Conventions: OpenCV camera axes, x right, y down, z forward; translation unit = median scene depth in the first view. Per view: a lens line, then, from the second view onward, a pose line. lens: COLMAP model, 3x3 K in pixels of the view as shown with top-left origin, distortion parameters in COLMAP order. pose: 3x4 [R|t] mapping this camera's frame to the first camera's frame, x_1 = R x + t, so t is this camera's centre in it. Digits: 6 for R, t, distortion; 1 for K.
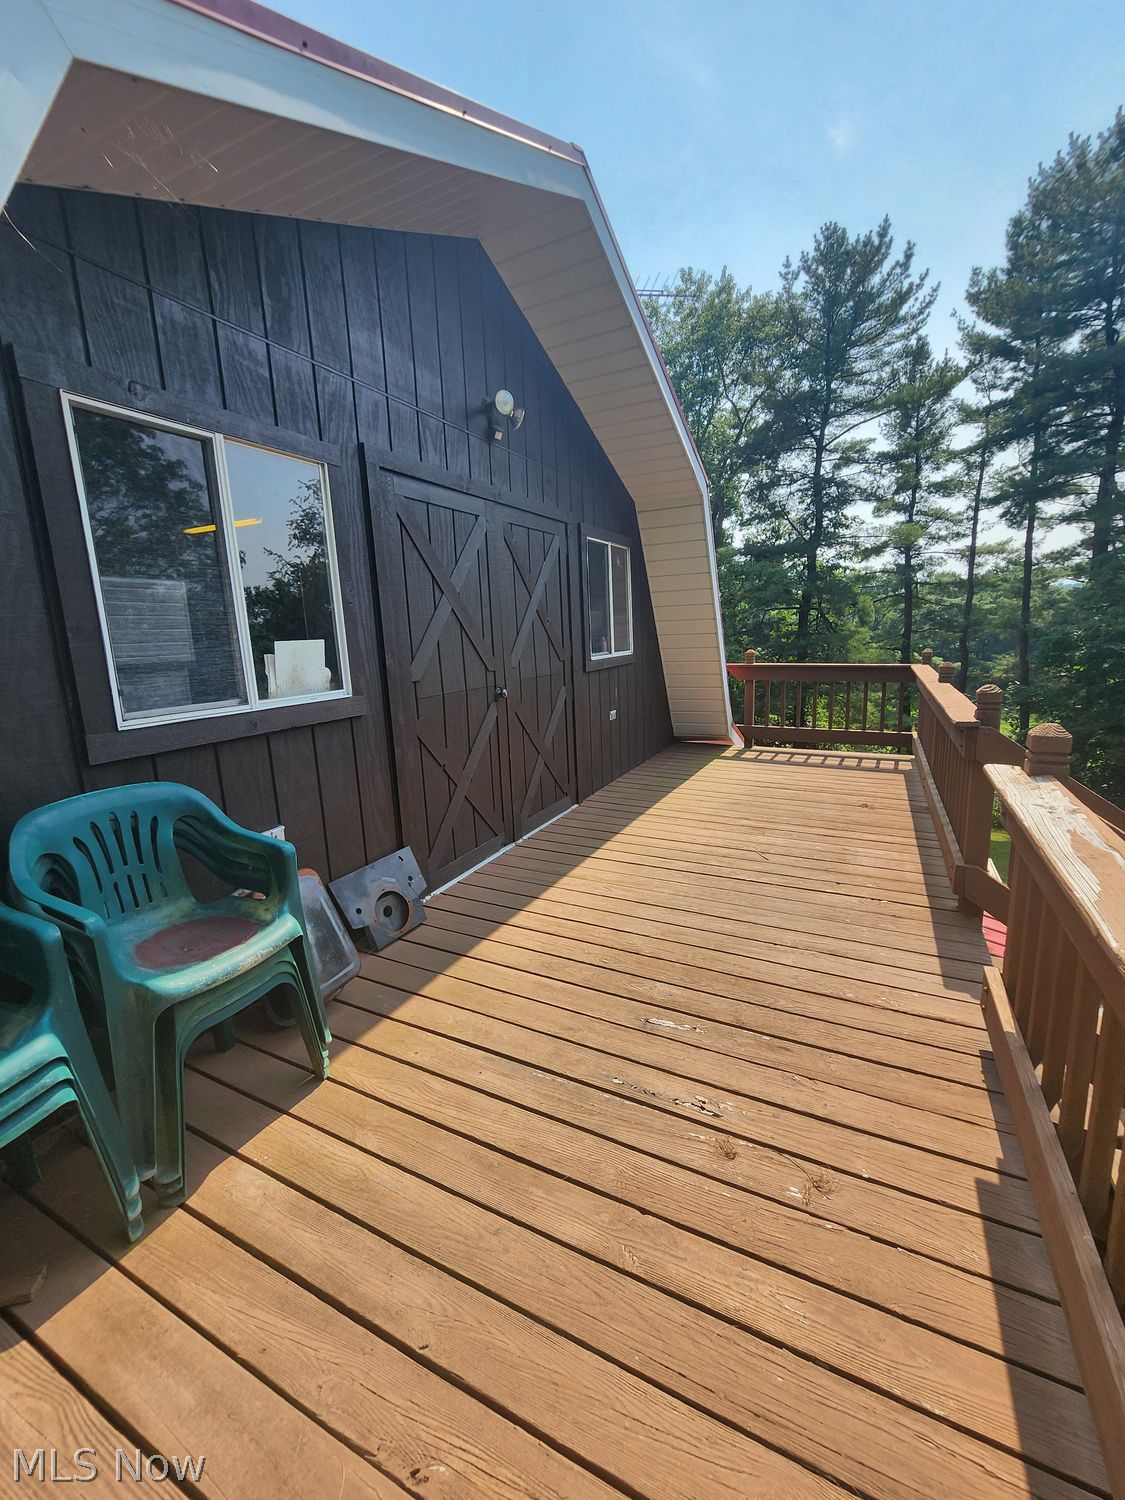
lens RADIAL K [[613.7, 0, 562.1], [0, 613.7, 748.8], [0, 0, 1]] dist [-0.000789, -0.000100]
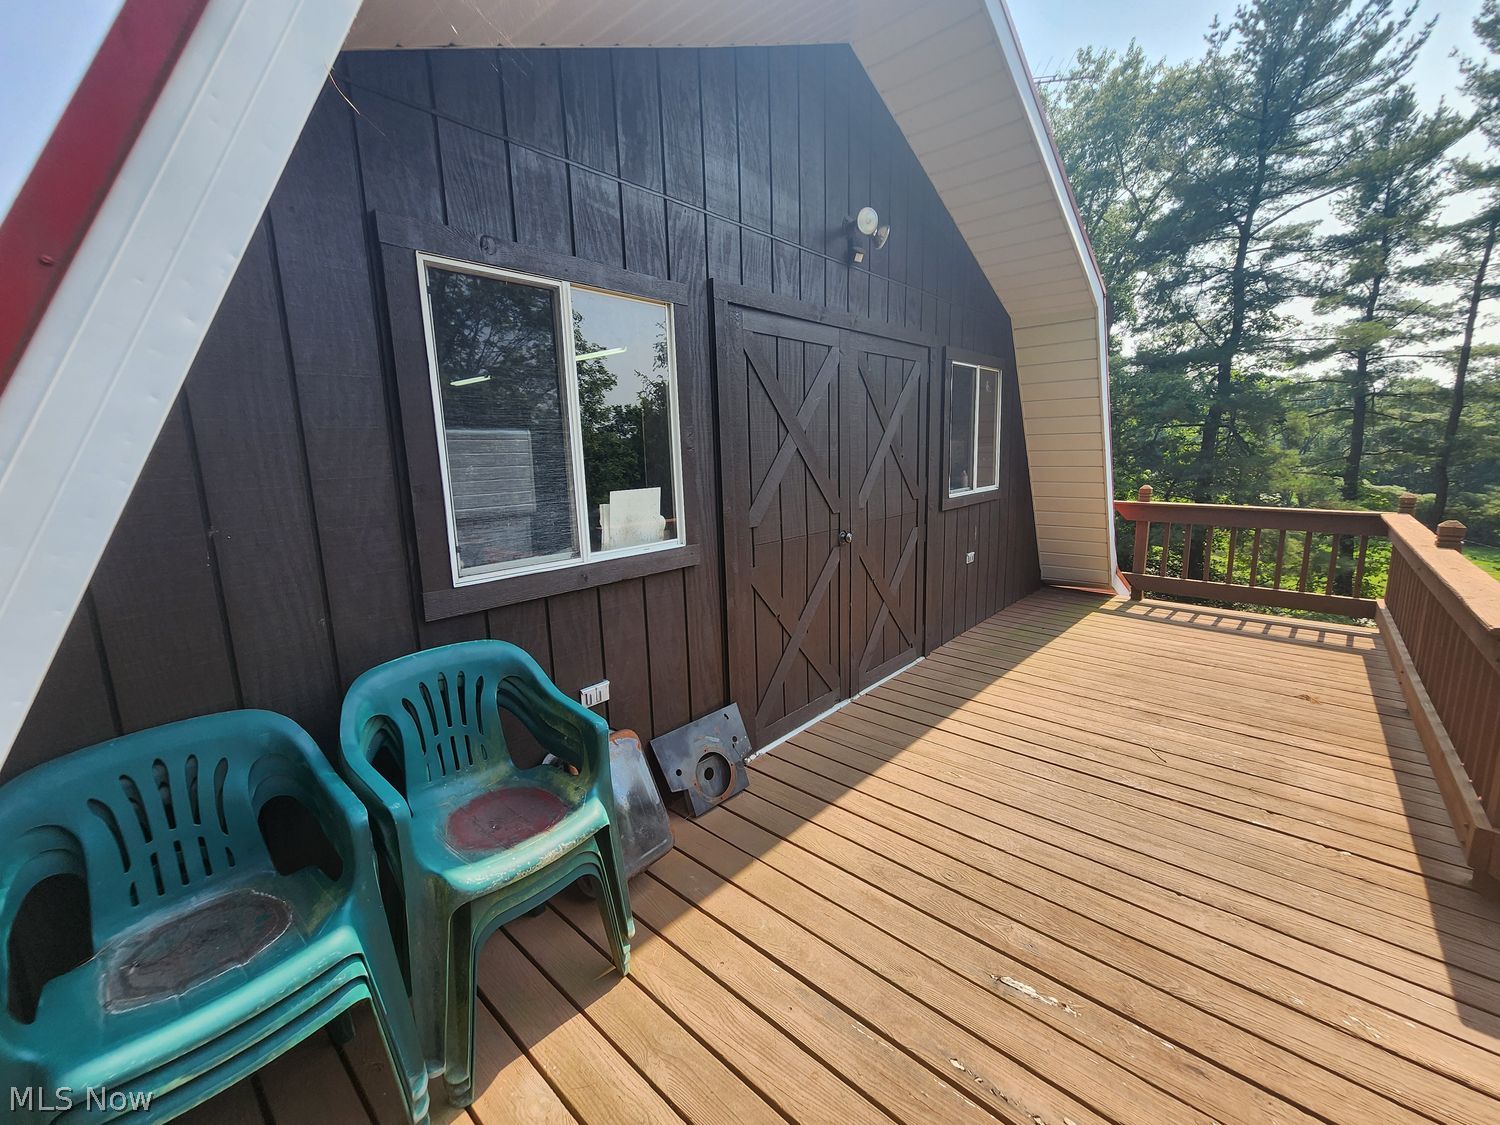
lens RADIAL K [[613.7, 0, 747.4], [0, 613.7, 563.3], [0, 0, 1]] dist [-0.000782, 0.000899]
pose [[0.965332, 0.058894, -0.254294, -0.005755], [-0.058818, 0.998237, 0.007911, -0.061984], [0.254312, 0.007320, 0.967094, 0.090519]]
